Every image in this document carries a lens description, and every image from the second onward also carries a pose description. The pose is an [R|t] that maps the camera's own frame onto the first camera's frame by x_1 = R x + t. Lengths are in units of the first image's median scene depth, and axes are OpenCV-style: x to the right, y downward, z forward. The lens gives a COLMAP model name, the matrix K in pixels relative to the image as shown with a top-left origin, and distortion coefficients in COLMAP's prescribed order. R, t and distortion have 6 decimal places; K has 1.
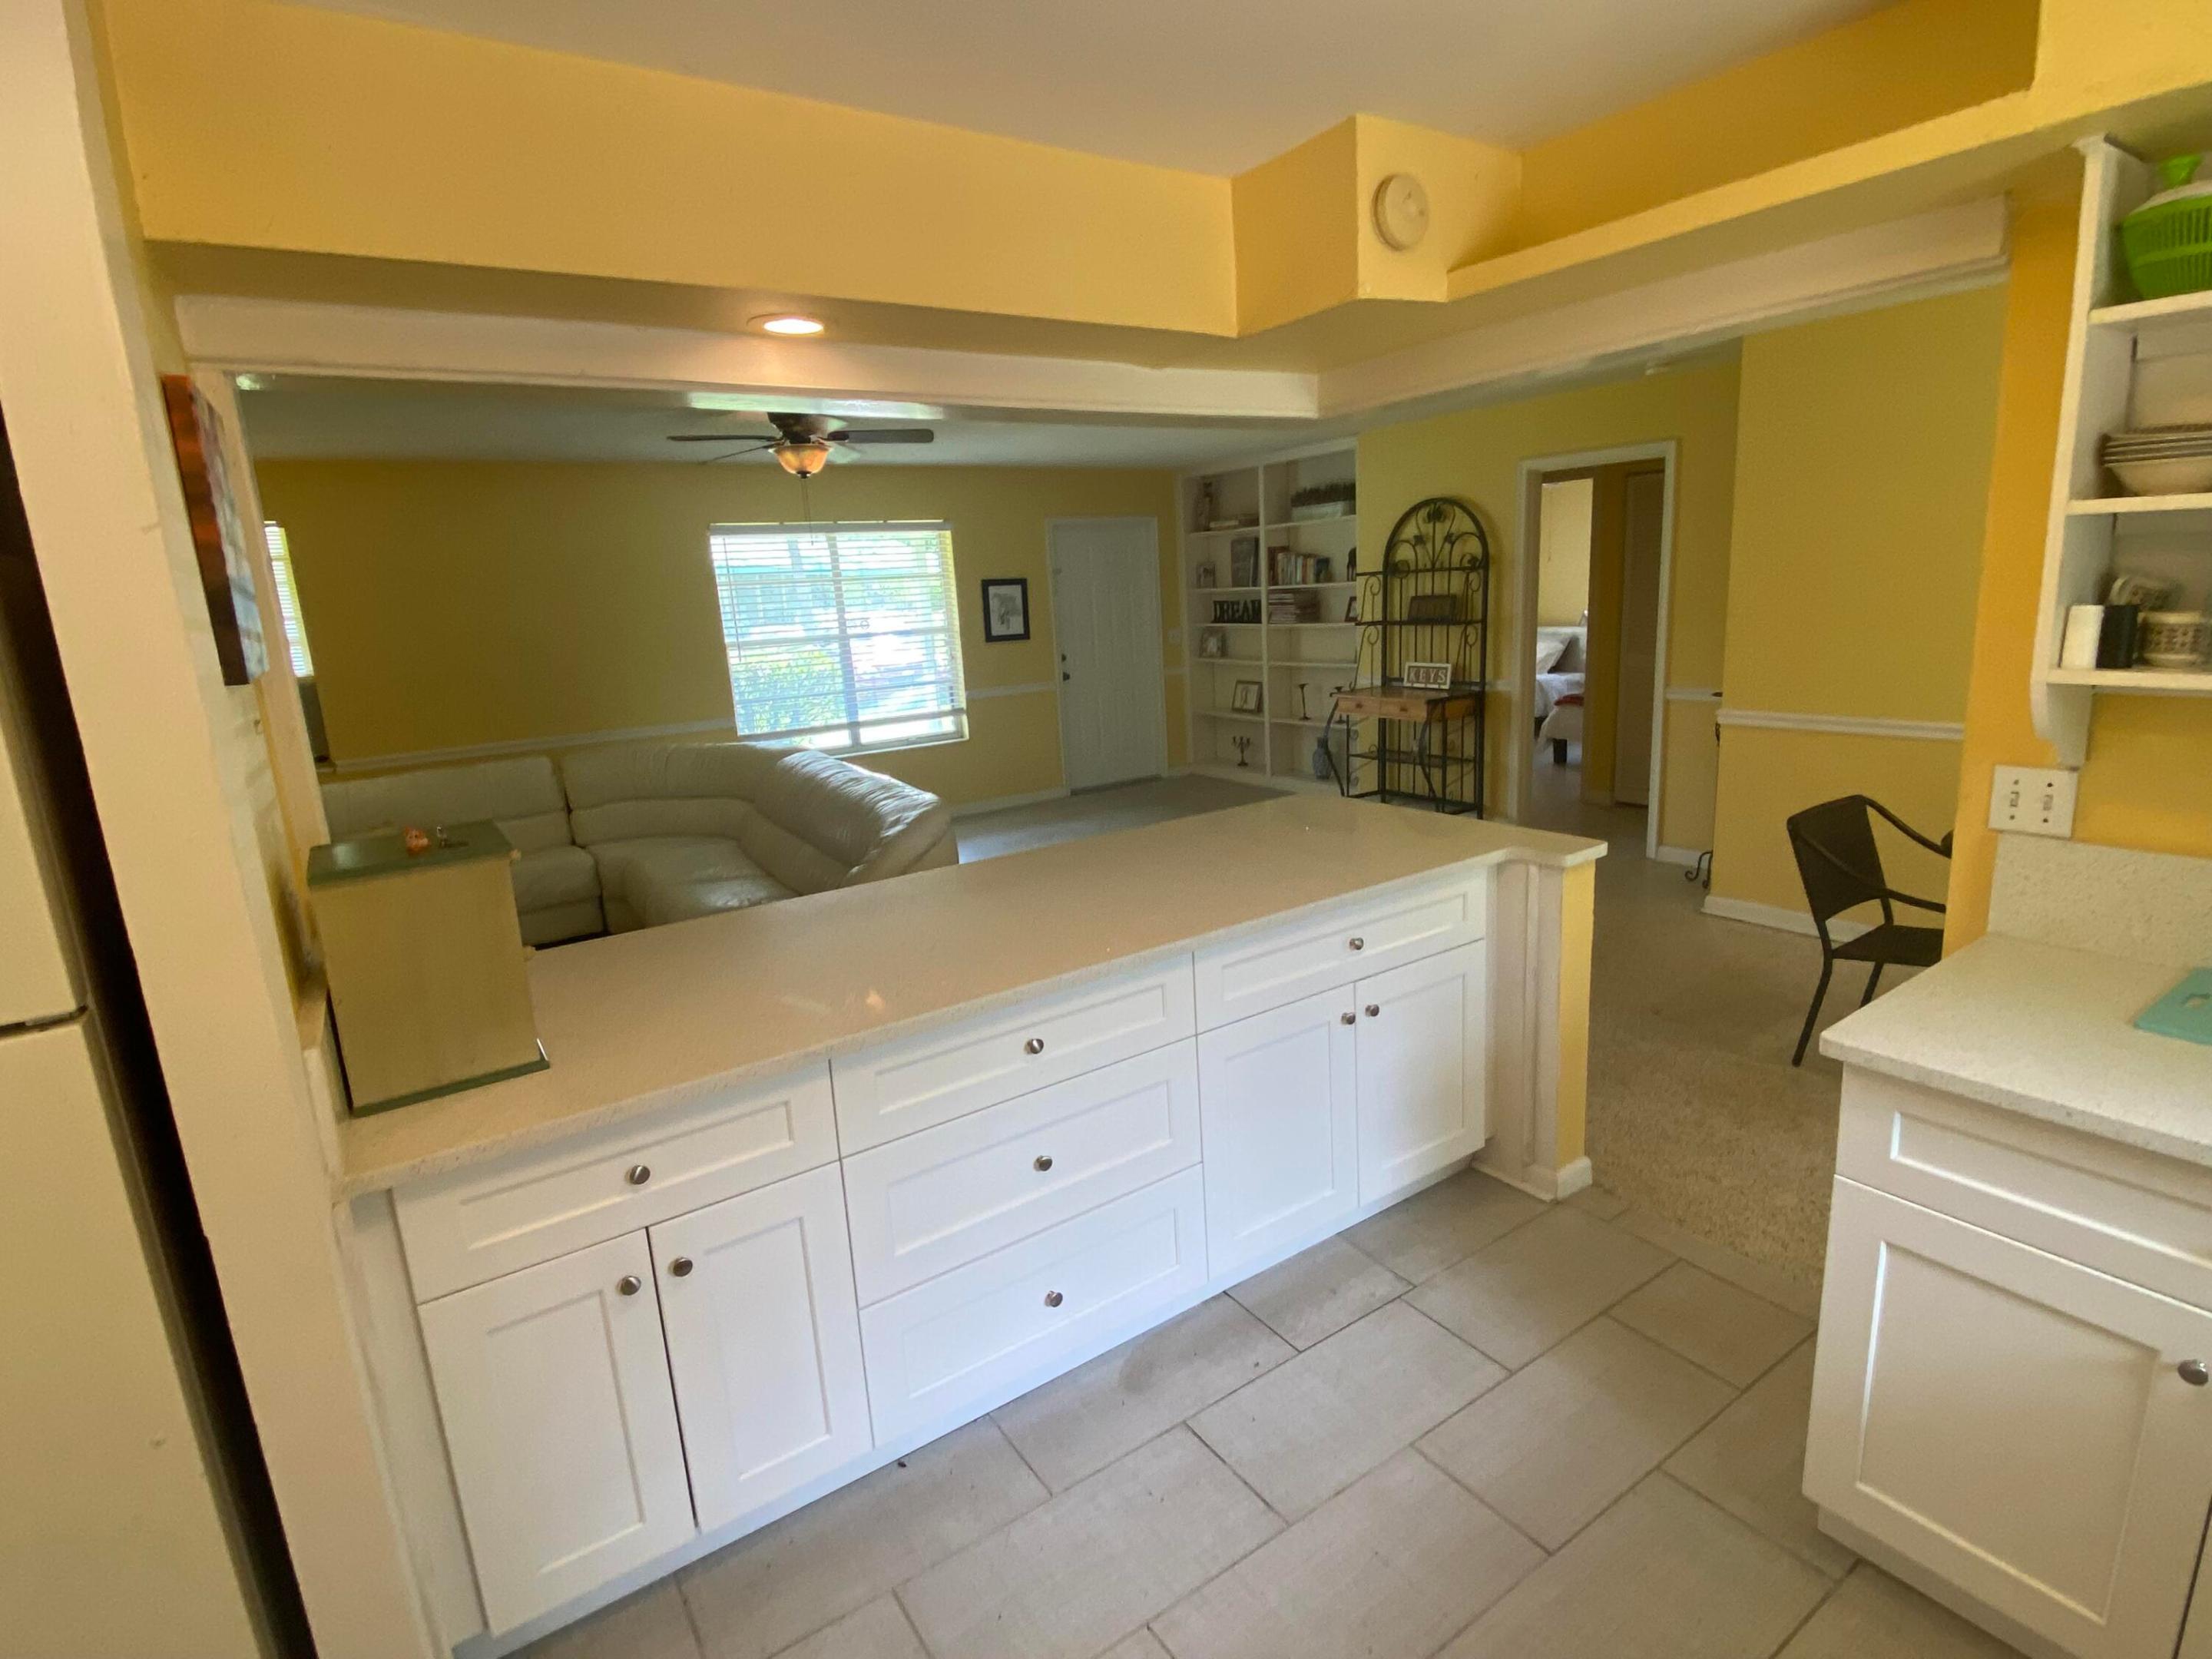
lens RADIAL K [[1121.3, 0, 1106.0], [0, 1121.3, 829.5], [0, 0, 1]] dist [0.001833, 0.000180]
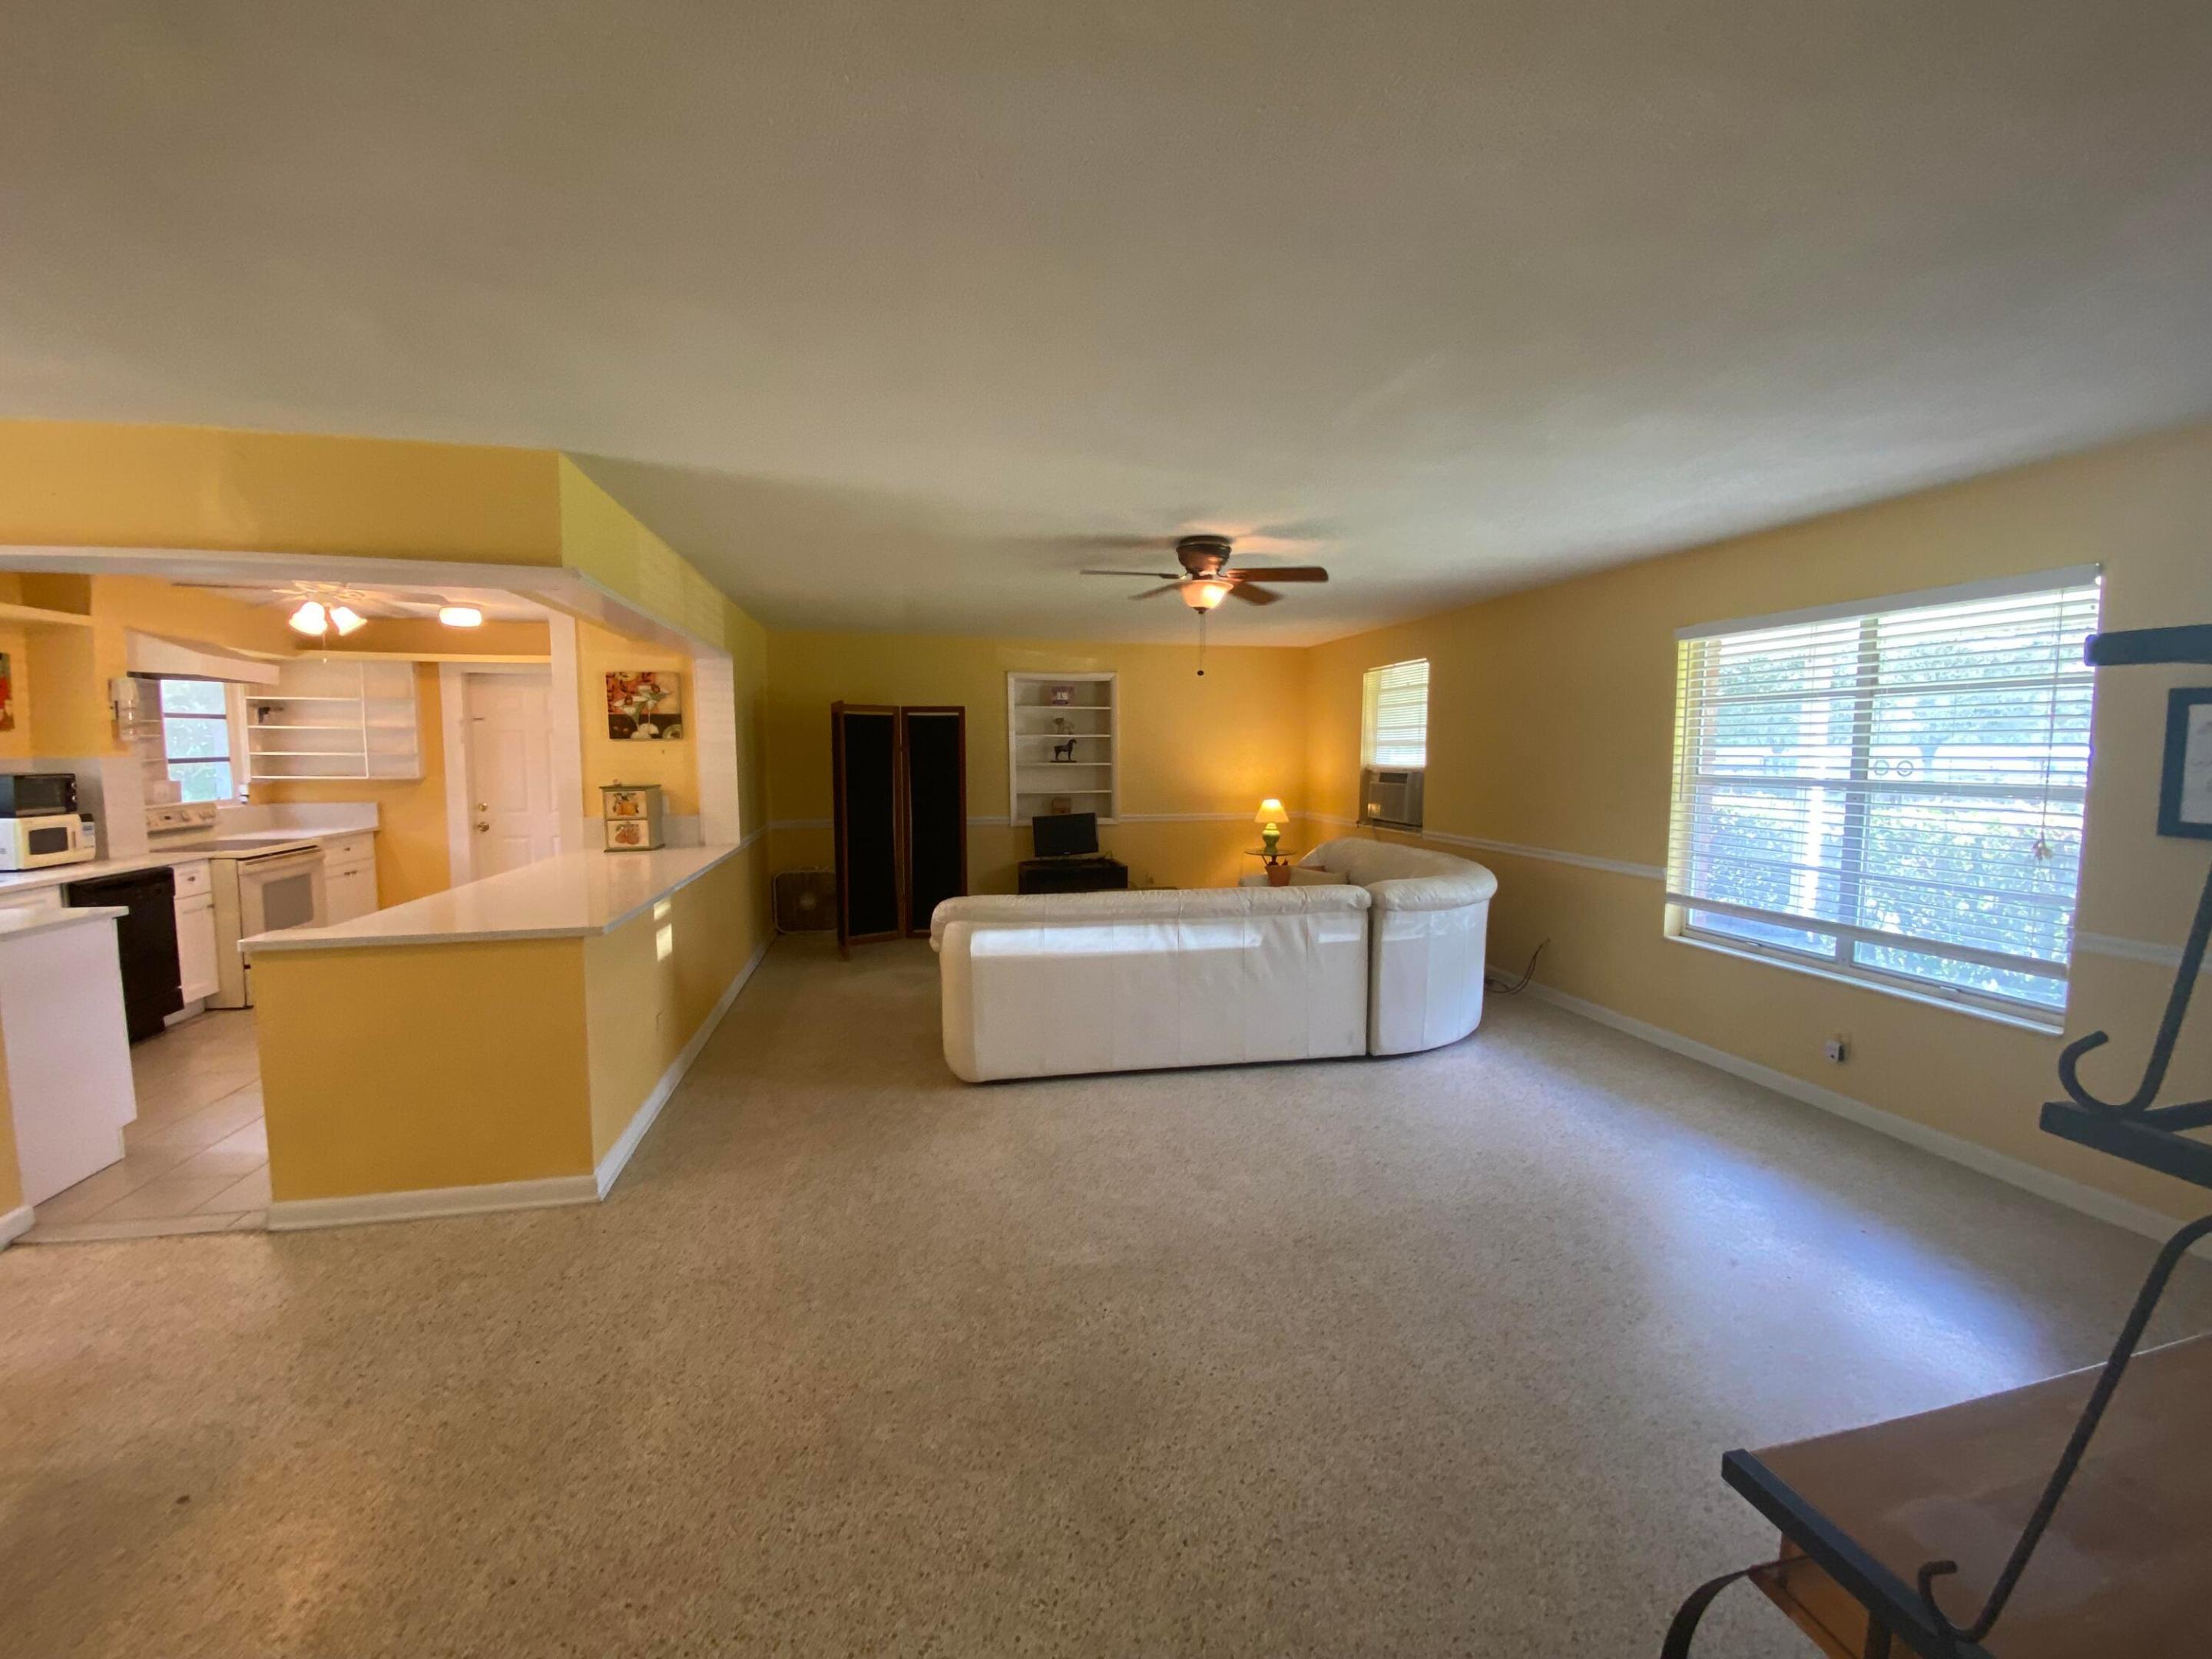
lens RADIAL K [[898.8, 0, 1106.0], [0, 898.8, 829.5], [0, 0, 1]] dist [0.000104, -0.000128]
pose [[-0.390768, 0.137431, -0.910172, 0.359564], [-0.169852, 0.961046, 0.218036, -0.180455], [0.904683, 0.239796, -0.352203, 0.788278]]
